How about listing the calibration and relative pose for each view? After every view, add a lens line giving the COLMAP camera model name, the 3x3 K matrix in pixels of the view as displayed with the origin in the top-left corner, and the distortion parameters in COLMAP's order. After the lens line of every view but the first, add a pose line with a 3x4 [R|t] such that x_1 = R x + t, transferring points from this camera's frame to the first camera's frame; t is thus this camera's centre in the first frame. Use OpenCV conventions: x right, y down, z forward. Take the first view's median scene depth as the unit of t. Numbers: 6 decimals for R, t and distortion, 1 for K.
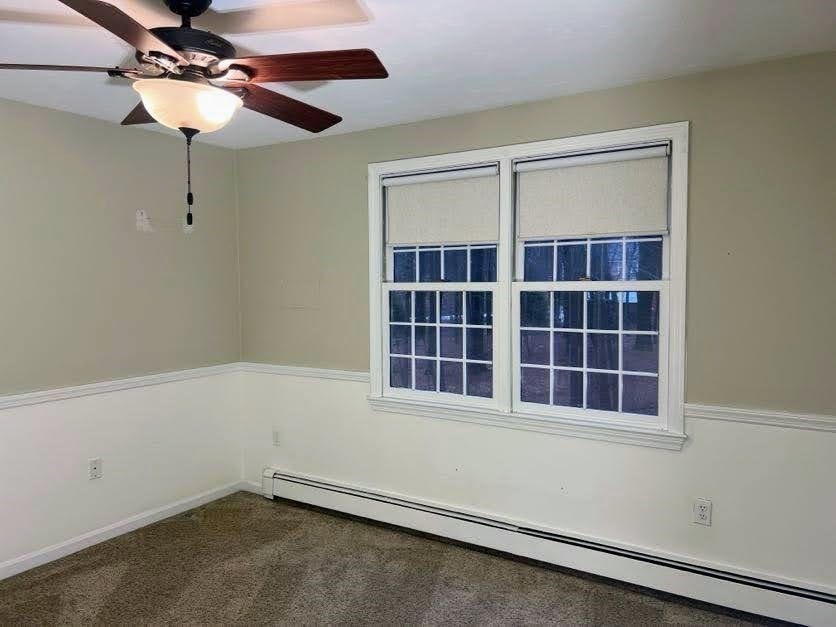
lens RADIAL K [[630.9, 0, 434.9], [0, 630.9, 321.5], [0, 0, 1]] dist [0.058606, -0.061106]
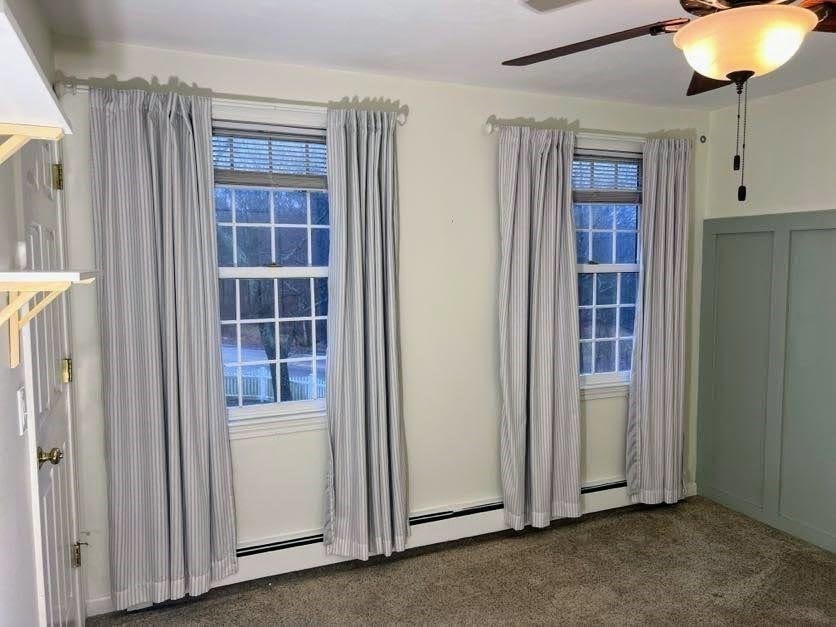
lens RADIAL K [[630.9, 0, 417.2], [0, 630.9, 313.3], [0, 0, 1]] dist [0.058606, -0.061106]
pose [[0.572361, -0.060961, 0.817732, -0.562280], [0.058273, 0.997735, 0.033593, -0.019397], [-0.817928, 0.028425, 0.574618, 0.375055]]
